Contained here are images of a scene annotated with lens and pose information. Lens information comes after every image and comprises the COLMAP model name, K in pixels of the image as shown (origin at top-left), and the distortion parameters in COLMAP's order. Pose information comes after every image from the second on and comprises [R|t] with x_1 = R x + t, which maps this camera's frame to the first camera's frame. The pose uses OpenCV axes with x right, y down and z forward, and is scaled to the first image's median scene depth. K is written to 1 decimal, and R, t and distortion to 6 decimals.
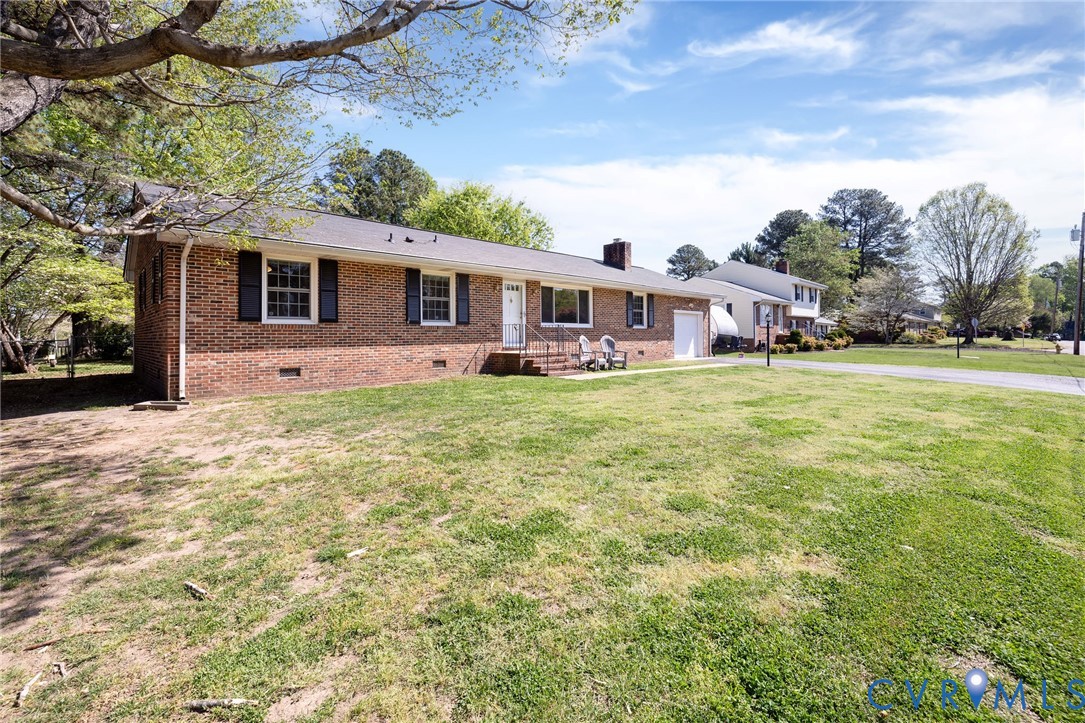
lens RADIAL K [[465.2, 0, 557.7], [0, 465.2, 336.3], [0, 0, 1]] dist [-0.002678, -0.000382]
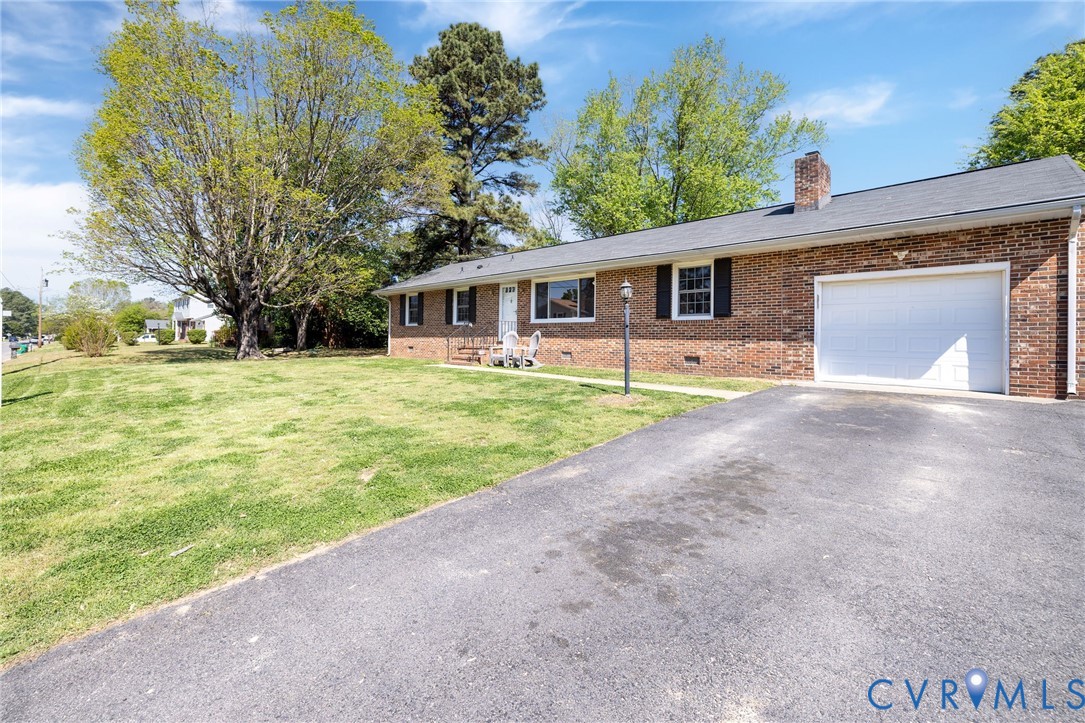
lens RADIAL K [[465.2, 0, 556.5], [0, 465.2, 331.2], [0, 0, 1]] dist [-0.002678, -0.000382]
pose [[0.028055, 0.004994, -0.999594, 1.094408], [0.003369, 0.999981, 0.005090, -0.007915], [0.999601, -0.003511, 0.028038, 1.123919]]
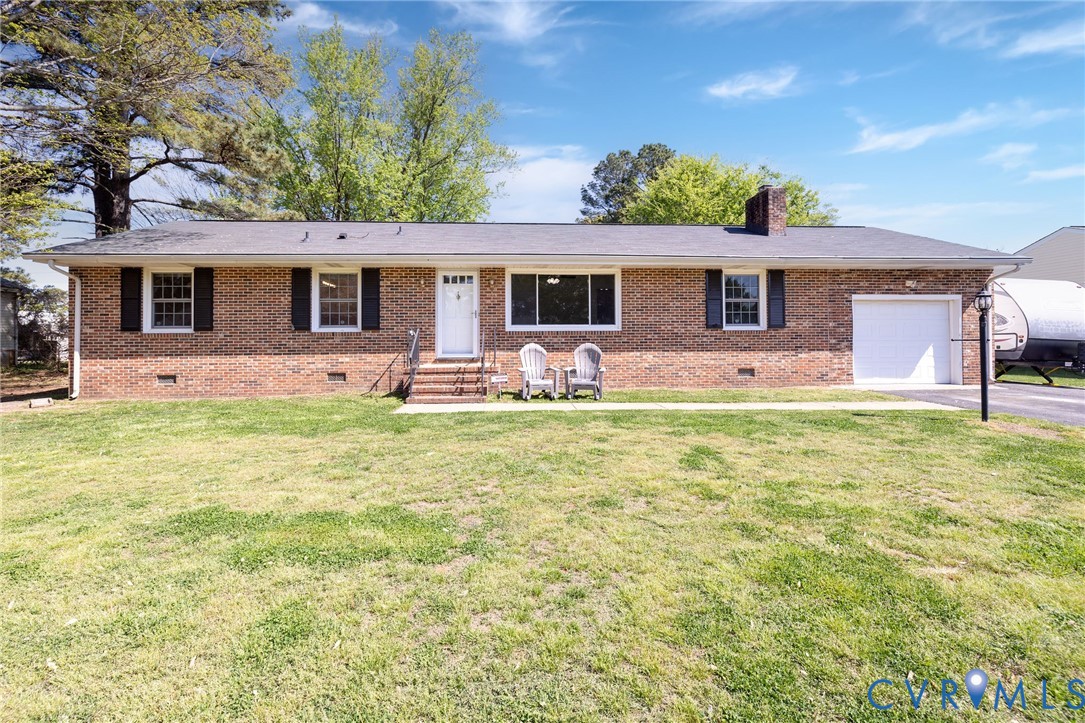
lens RADIAL K [[465.2, 0, 546.7], [0, 465.2, 341.2], [0, 0, 1]] dist [-0.002678, -0.000382]
pose [[0.745117, -0.001360, -0.666933, 0.532820], [0.001407, 0.999999, -0.000467, -0.004573], [0.666933, -0.000590, 0.745118, 0.554865]]
